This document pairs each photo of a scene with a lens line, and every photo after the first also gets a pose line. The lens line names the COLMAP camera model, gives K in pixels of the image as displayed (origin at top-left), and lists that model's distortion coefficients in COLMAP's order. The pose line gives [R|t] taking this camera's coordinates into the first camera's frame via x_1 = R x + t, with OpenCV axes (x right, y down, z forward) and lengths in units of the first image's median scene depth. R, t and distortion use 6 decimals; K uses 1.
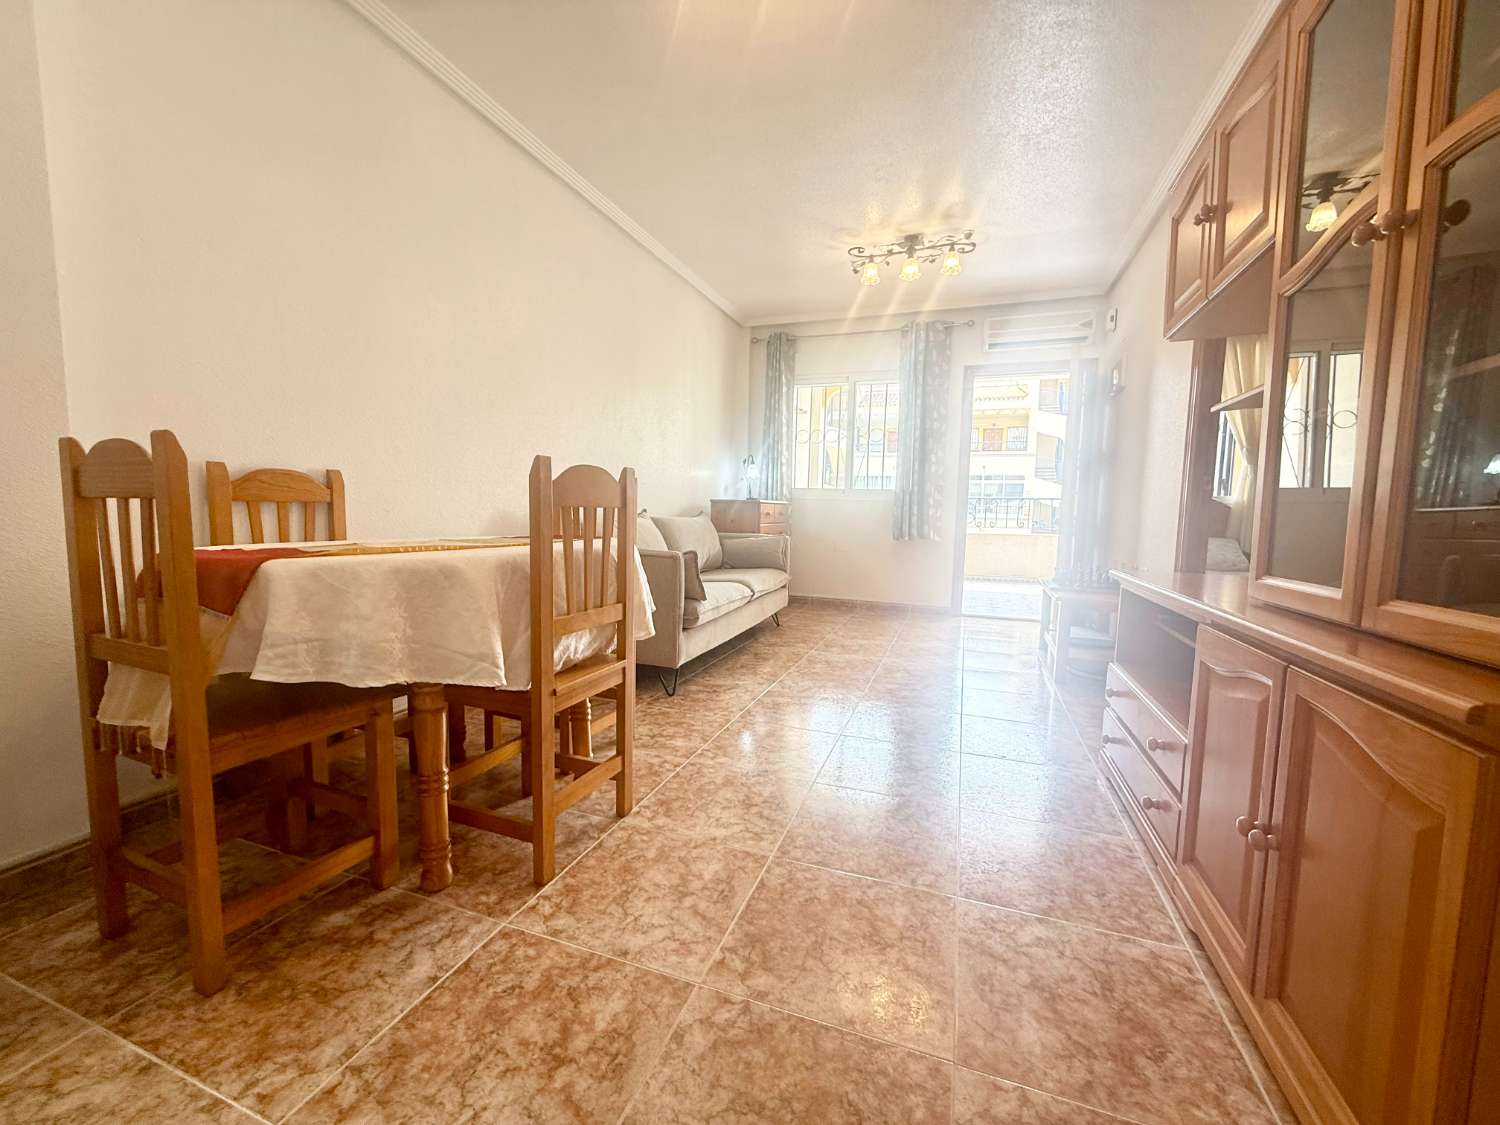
lens RADIAL K [[597.7, 0, 749.2], [0, 597.7, 561.0], [0, 0, 1]] dist [-0.002285, -0.000376]
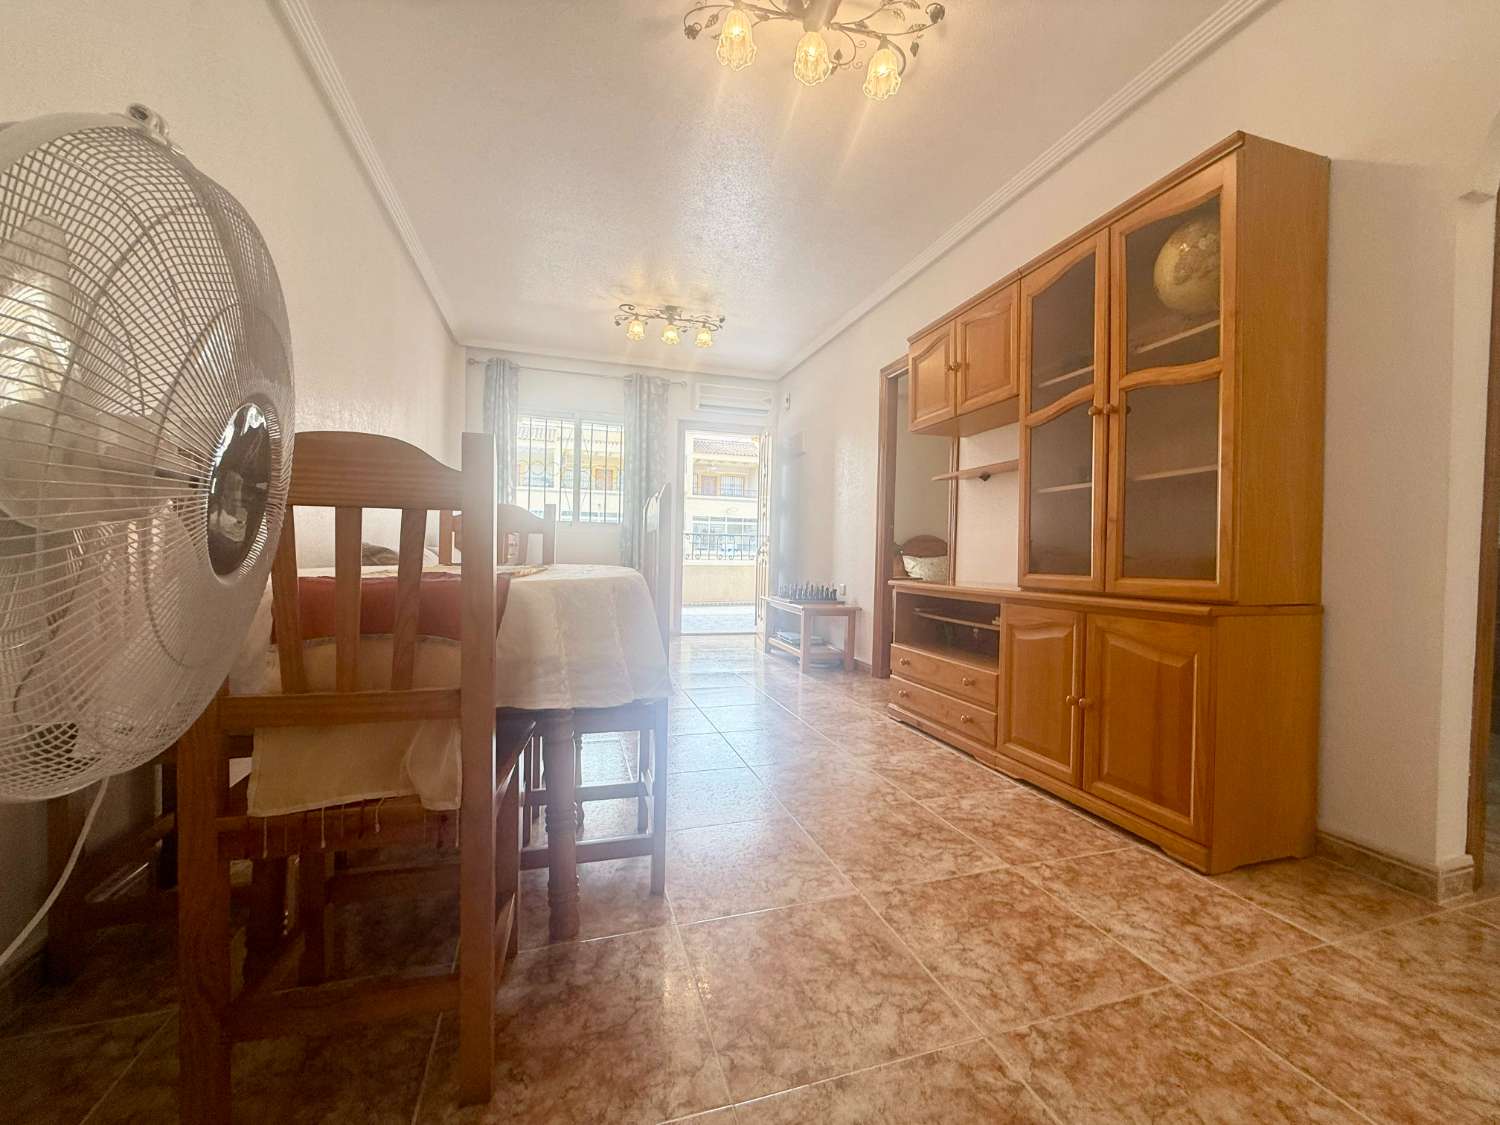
lens RADIAL K [[597.7, 0, 751.8], [0, 597.7, 561.2], [0, 0, 1]] dist [-0.002285, -0.000376]
pose [[0.792495, -0.011029, 0.609779, -0.265368], [0.047999, 0.997863, -0.044333, 0.007257], [-0.607987, 0.064402, 0.791331, 0.015285]]
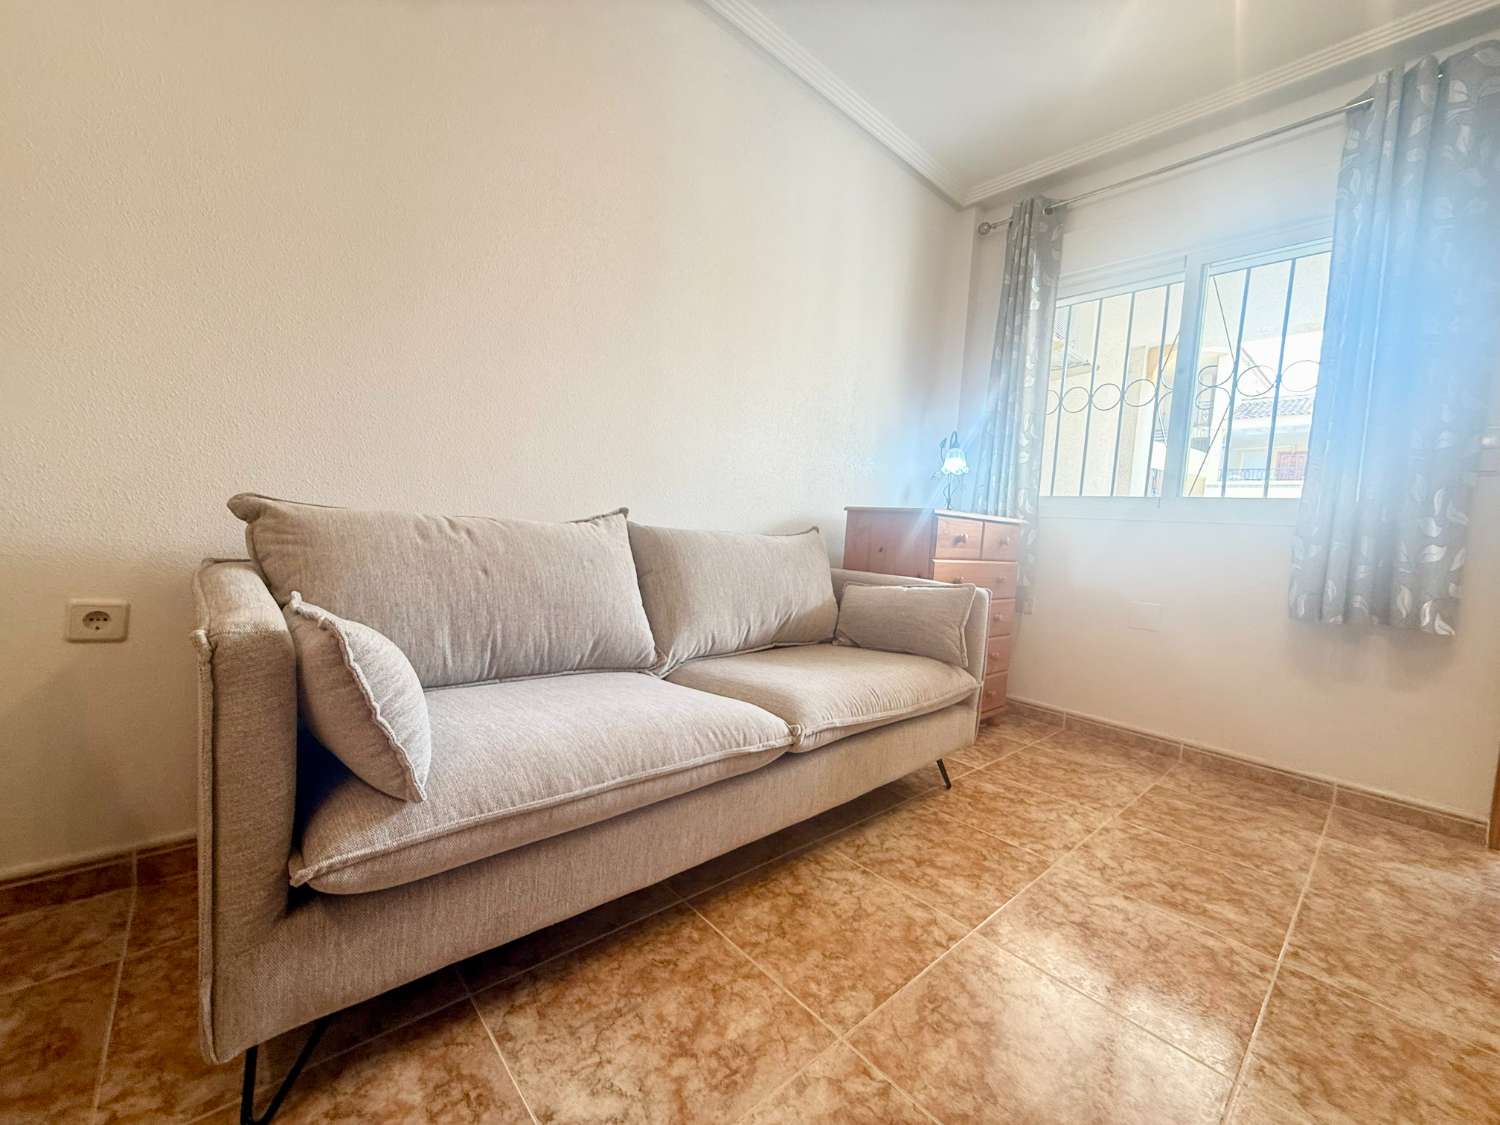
lens RADIAL K [[597.7, 0, 745.4], [0, 597.7, 568.3], [0, 0, 1]] dist [-0.002285, -0.000376]
pose [[0.881946, 0.067433, -0.466502, 0.113999], [-0.088819, 0.995759, -0.023979, -0.030477], [0.462907, 0.062582, 0.884195, 0.527845]]
